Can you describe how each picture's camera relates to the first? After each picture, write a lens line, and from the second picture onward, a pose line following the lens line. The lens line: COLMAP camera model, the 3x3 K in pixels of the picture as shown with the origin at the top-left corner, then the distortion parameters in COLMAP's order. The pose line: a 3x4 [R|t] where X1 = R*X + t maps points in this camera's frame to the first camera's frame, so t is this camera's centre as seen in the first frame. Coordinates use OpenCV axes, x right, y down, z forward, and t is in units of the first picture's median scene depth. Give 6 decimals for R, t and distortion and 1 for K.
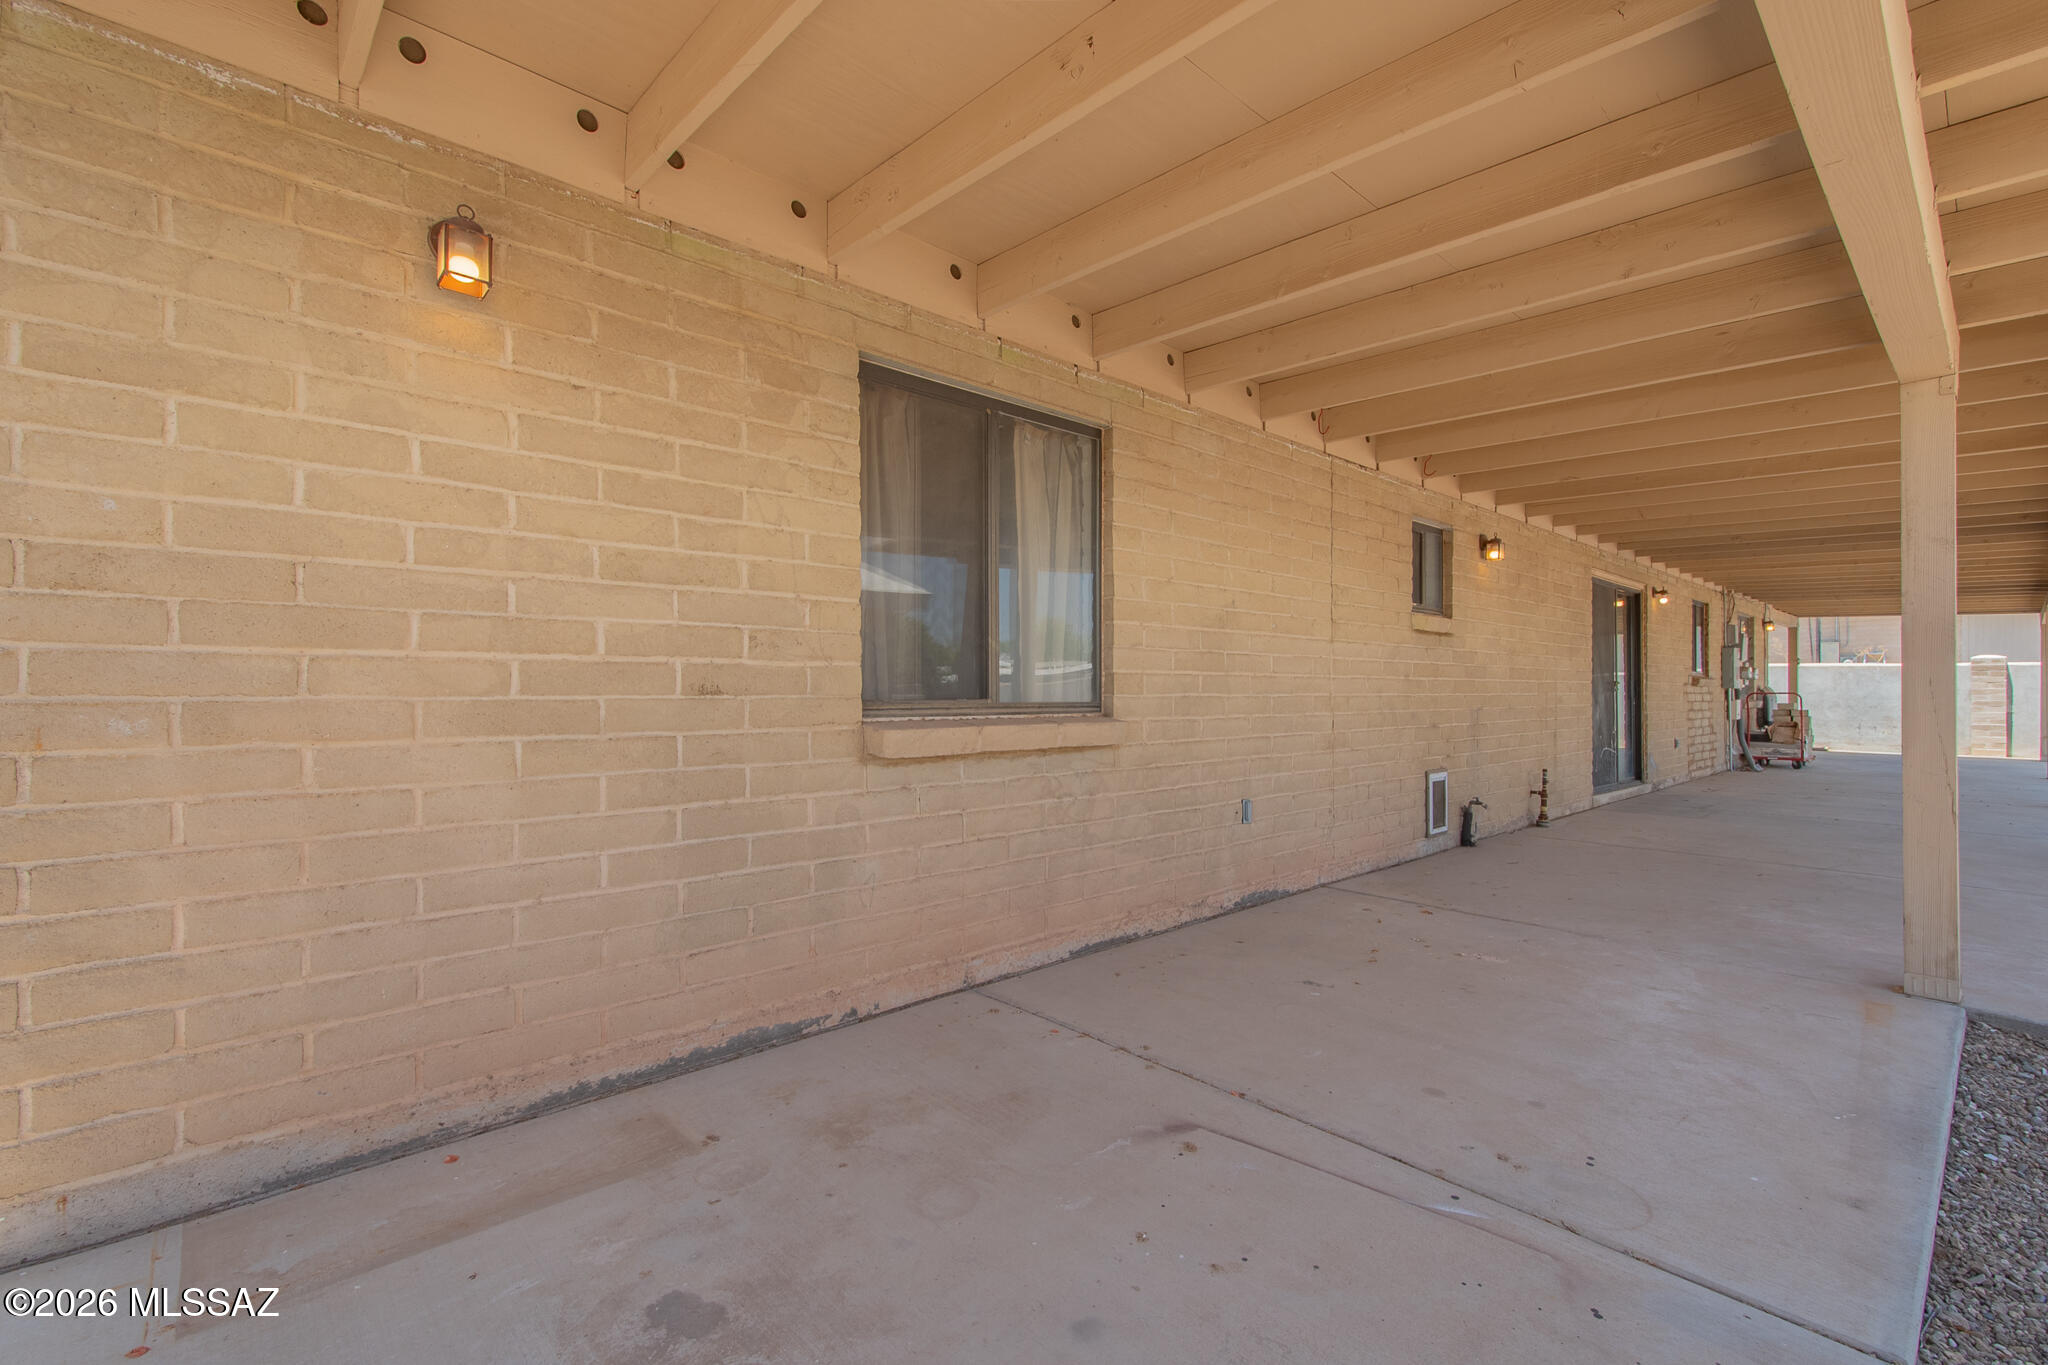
lens RADIAL K [[912.9, 0, 1046.9], [0, 912.9, 693.8], [0, 0, 1]] dist [-0.001658, -0.001101]
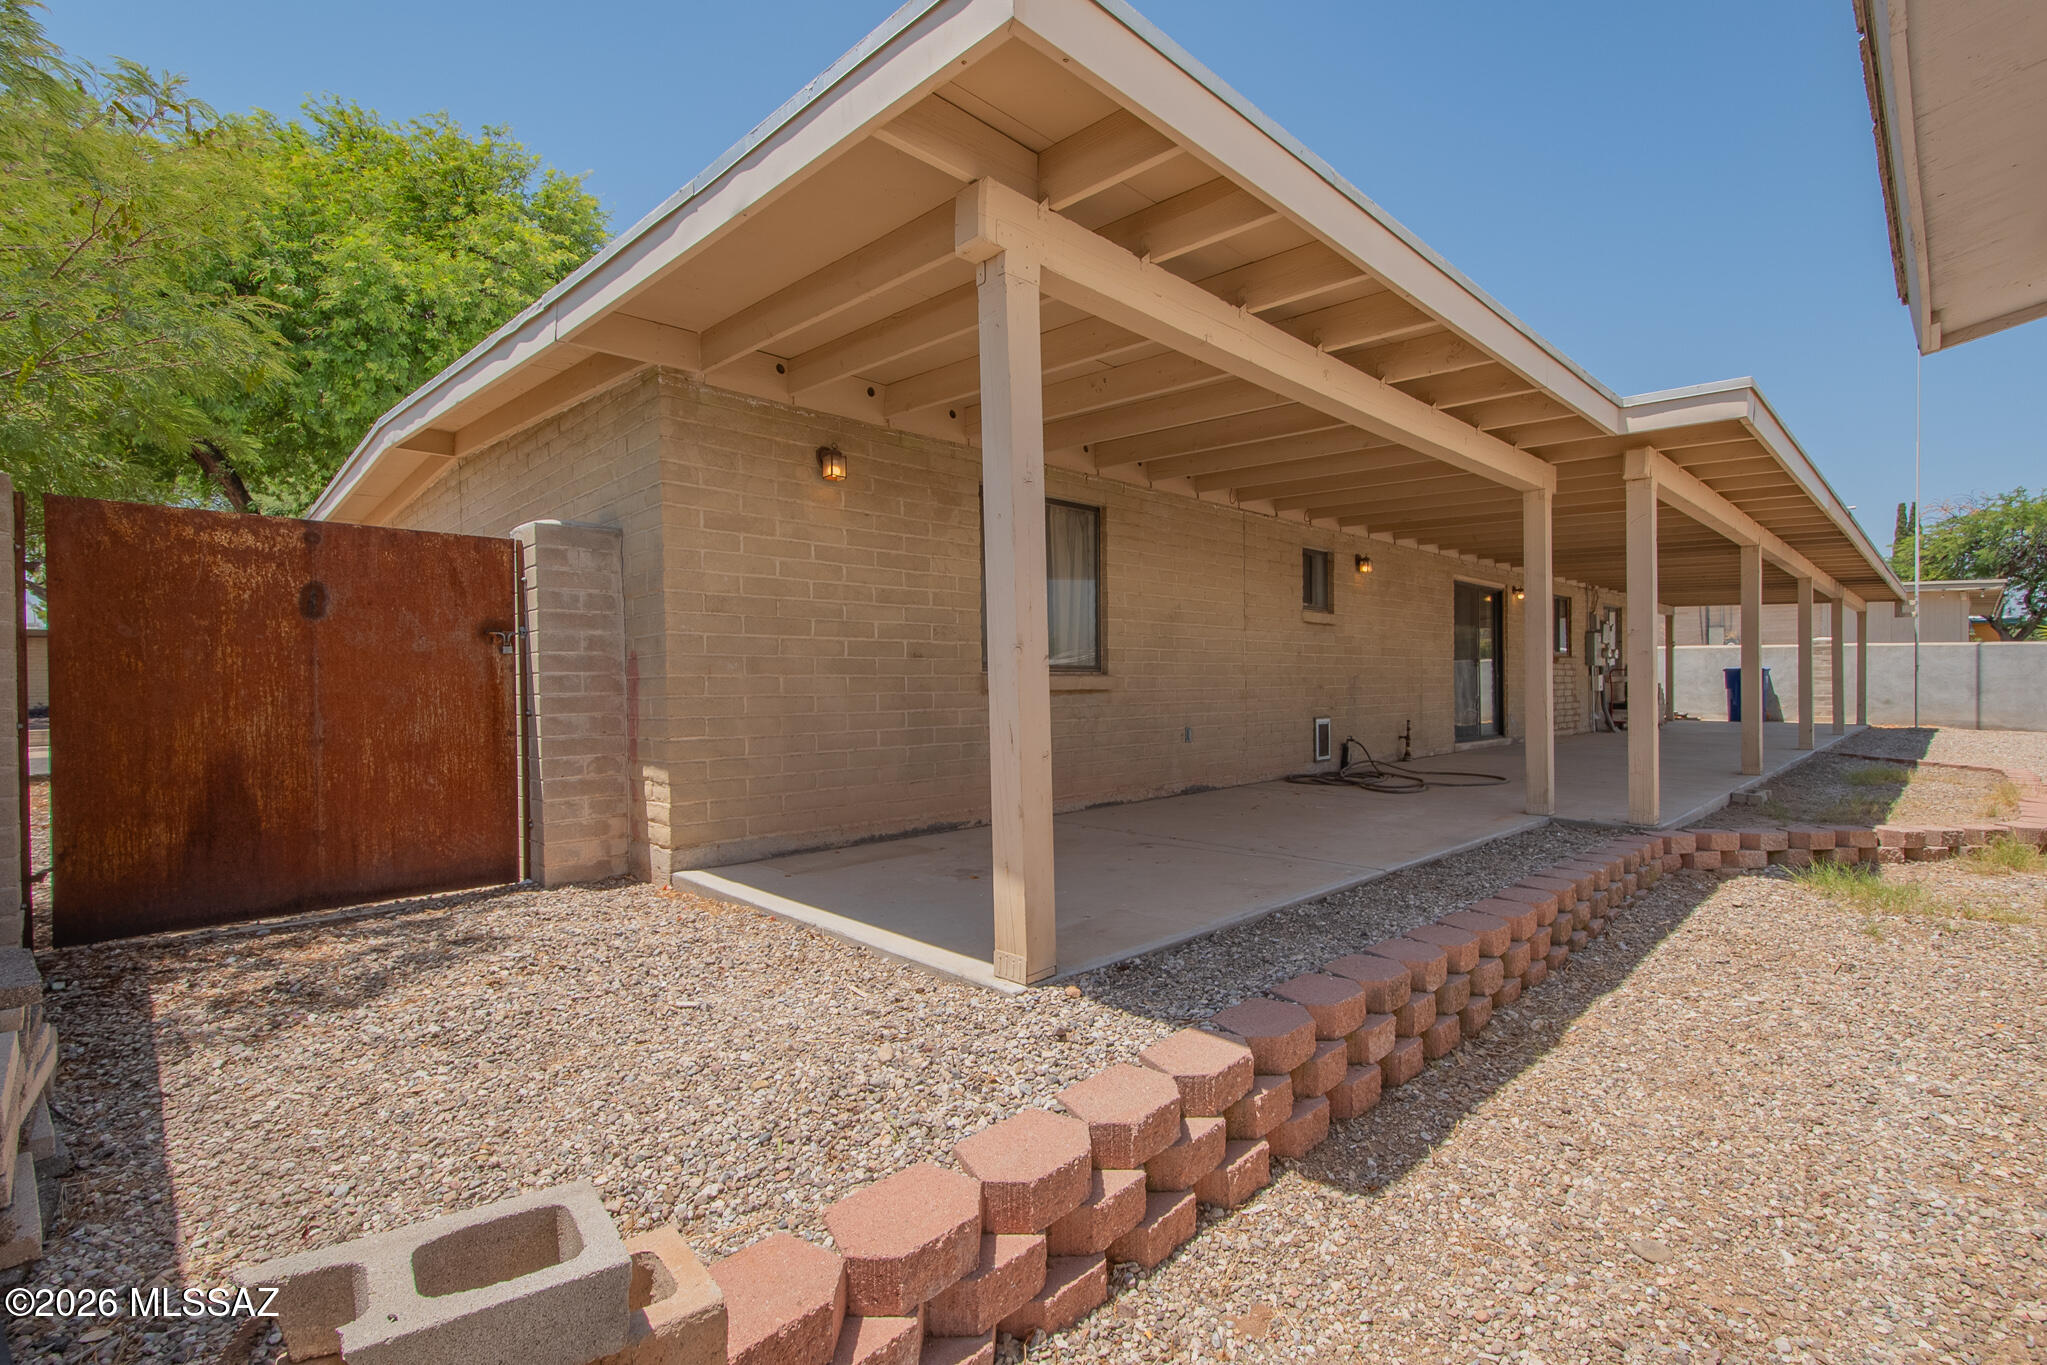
lens RADIAL K [[912.4, 0, 1046.4], [0, 912.4, 693.8], [0, 0, 1]] dist [-0.001658, -0.001101]
pose [[0.999529, -0.008391, 0.029530, -0.088570], [0.008072, 0.999908, 0.010918, 0.039537], [-0.029619, -0.010675, 0.999504, -0.672309]]
